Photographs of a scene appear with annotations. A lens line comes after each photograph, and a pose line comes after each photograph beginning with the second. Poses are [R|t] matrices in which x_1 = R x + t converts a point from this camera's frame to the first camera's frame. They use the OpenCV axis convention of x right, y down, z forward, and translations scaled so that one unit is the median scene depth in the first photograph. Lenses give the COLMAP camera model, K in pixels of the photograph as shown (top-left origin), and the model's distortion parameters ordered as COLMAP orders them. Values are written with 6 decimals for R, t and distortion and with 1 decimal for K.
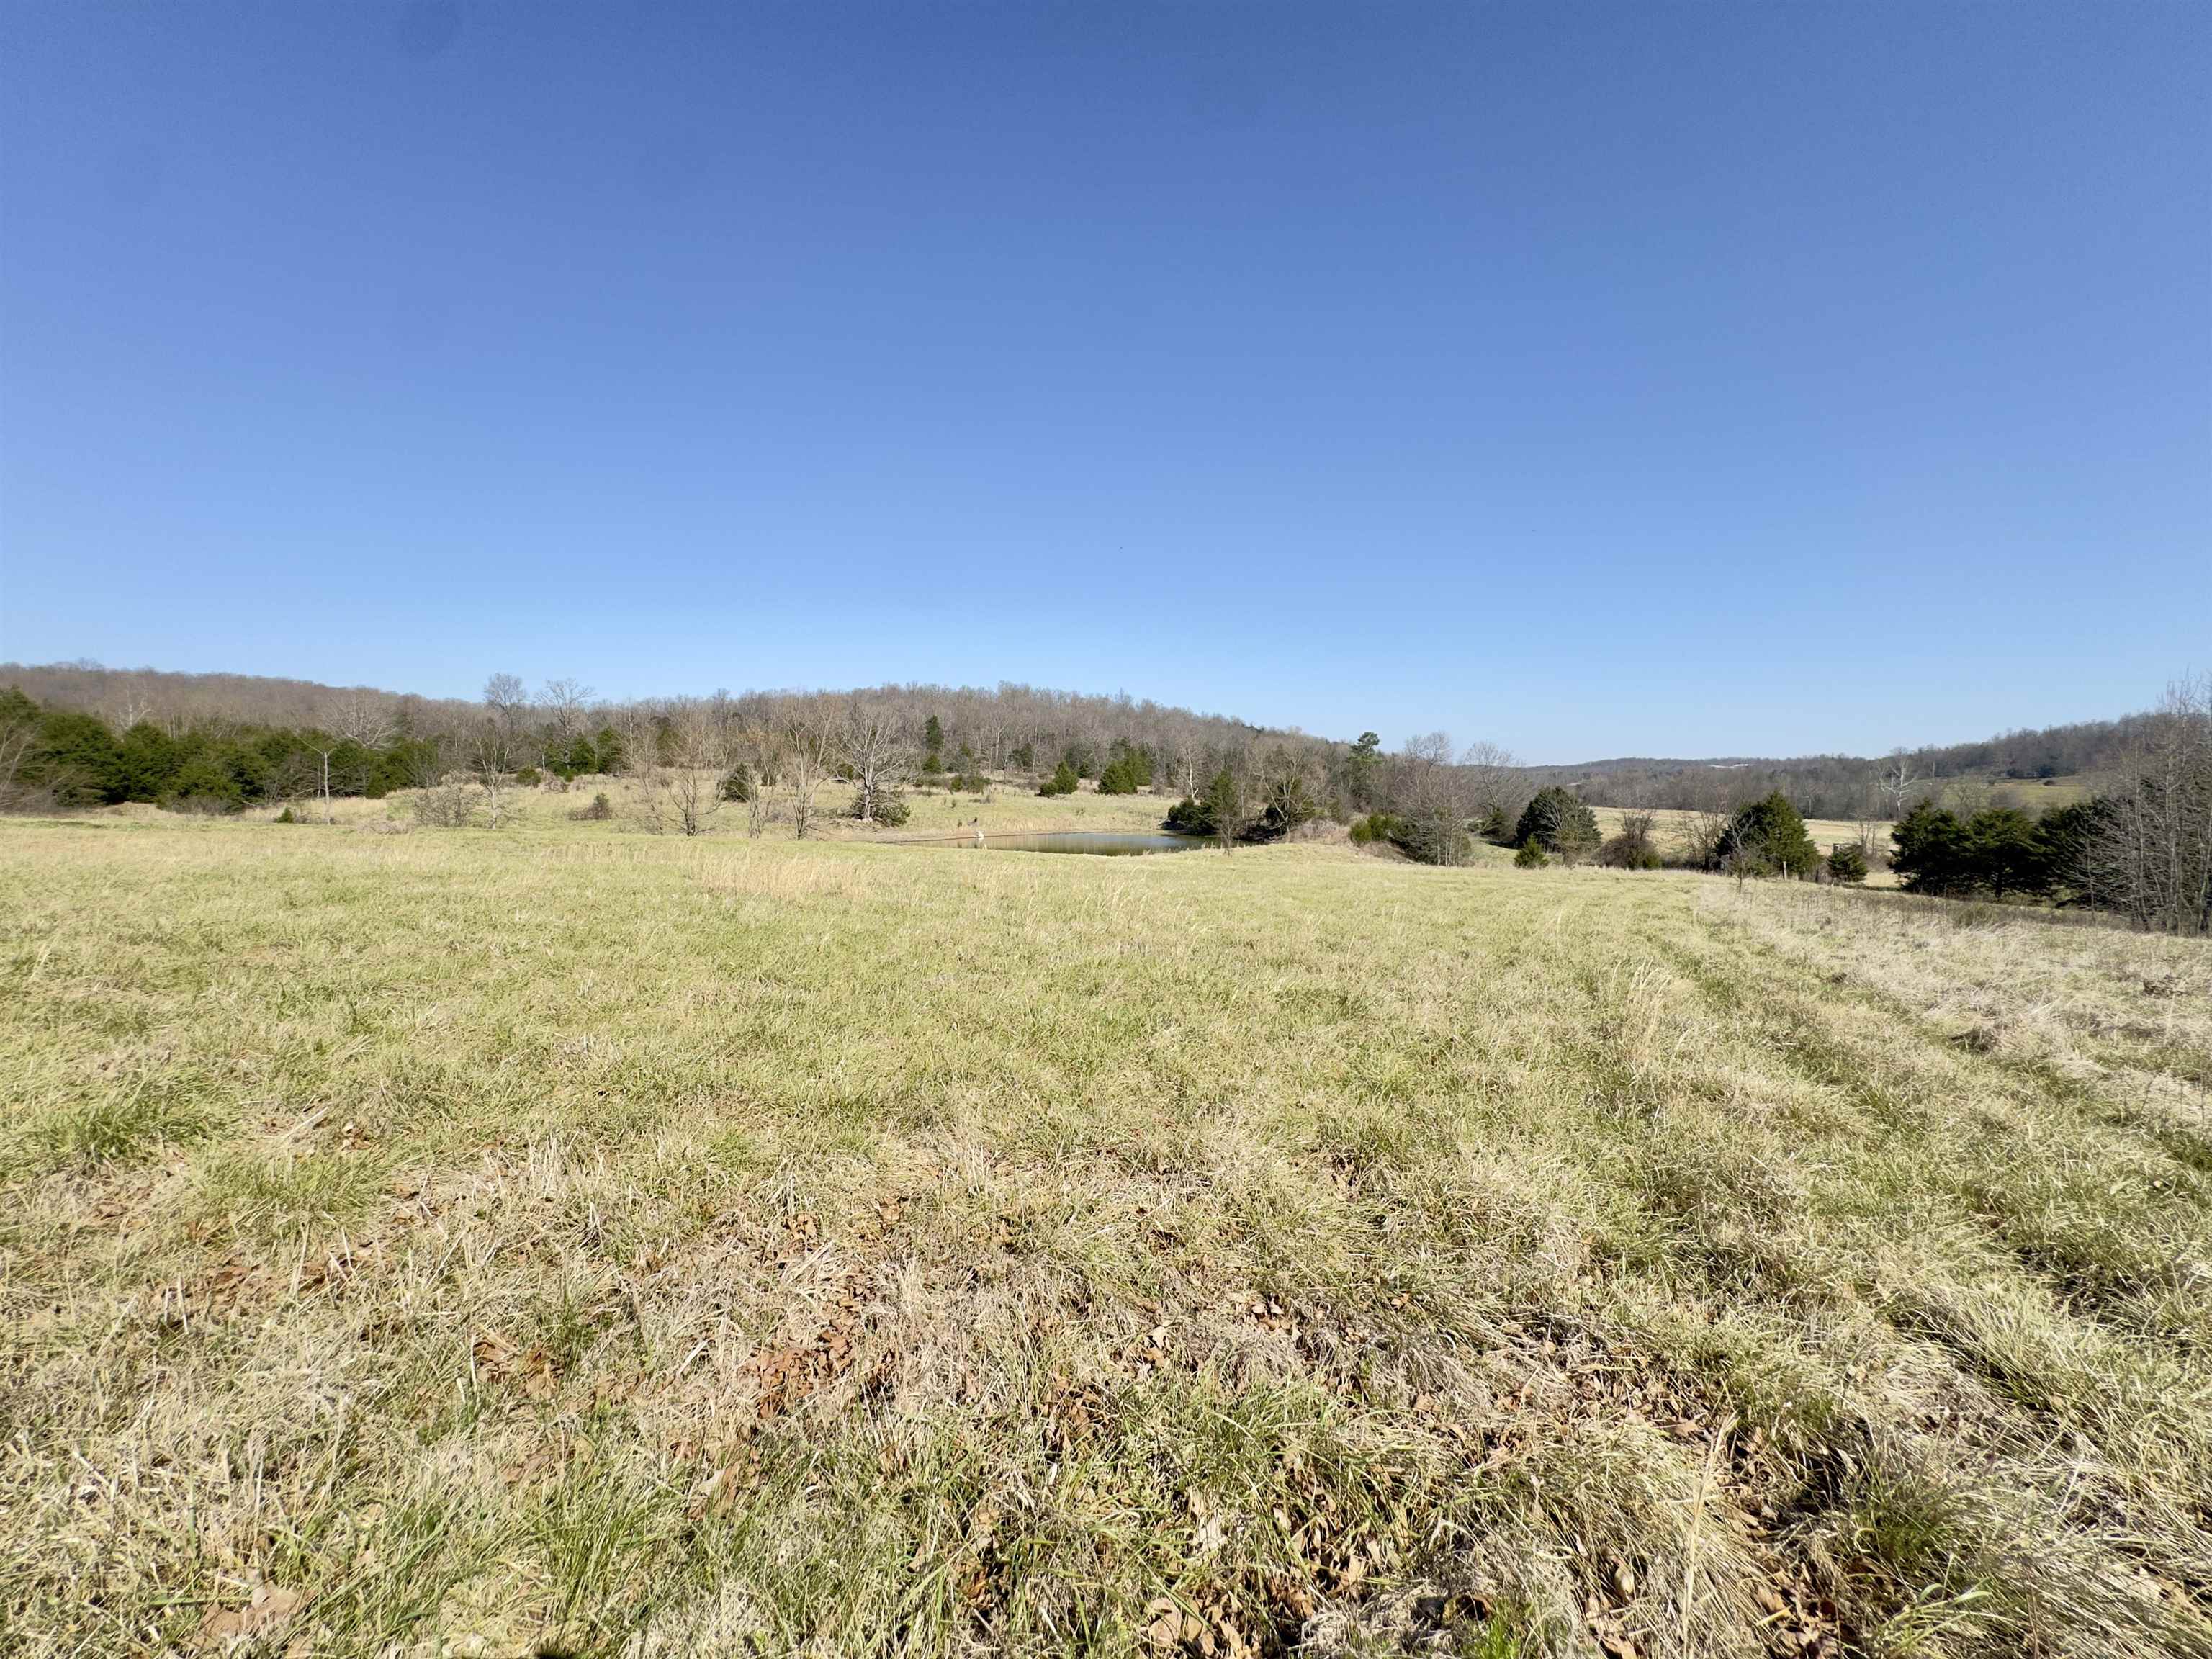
lens RADIAL K [[881.6, 0, 1107.3], [0, 881.6, 832.2], [0, 0, 1]] dist [-0.004183, 0.000153]
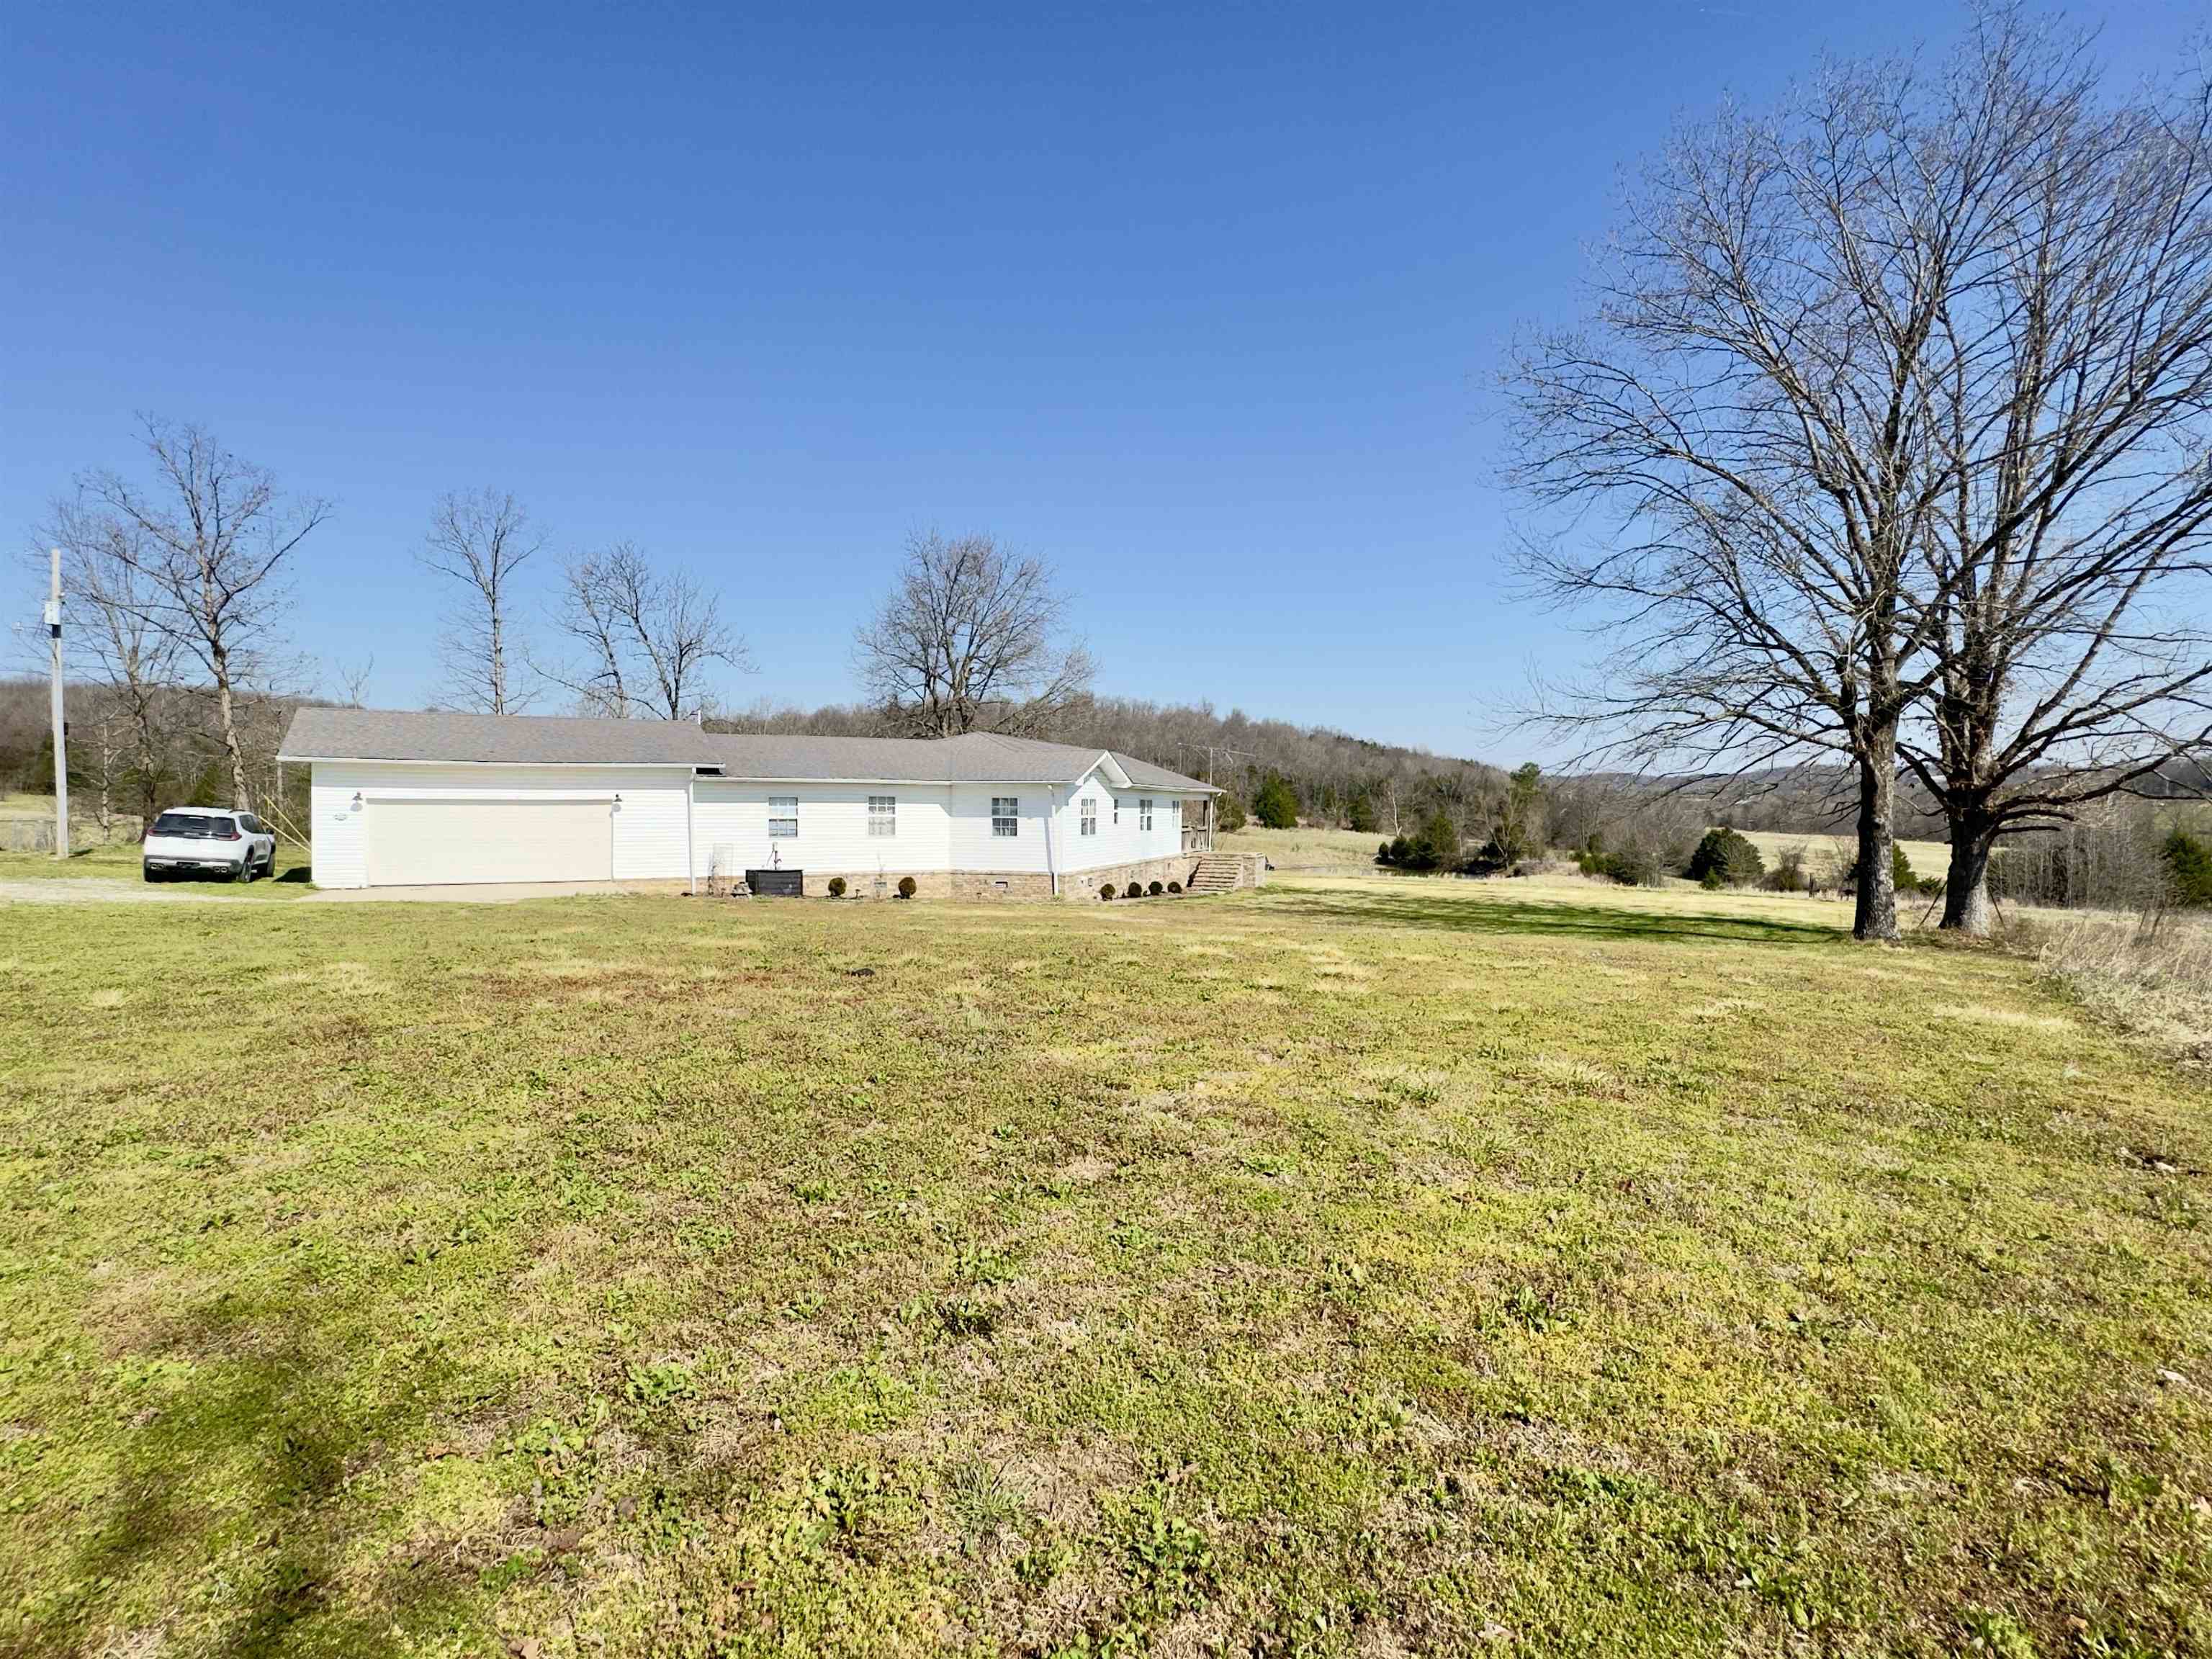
lens RADIAL K [[1198.7, 0, 1103.3], [0, 1198.7, 819.5], [0, 0, 1]] dist [-0.026151, -0.000265]
pose [[0.999978, -0.005920, -0.002873, -0.395042], [0.005812, 0.999321, -0.036380, -0.008932], [0.003086, 0.036363, 0.999334, -0.736956]]
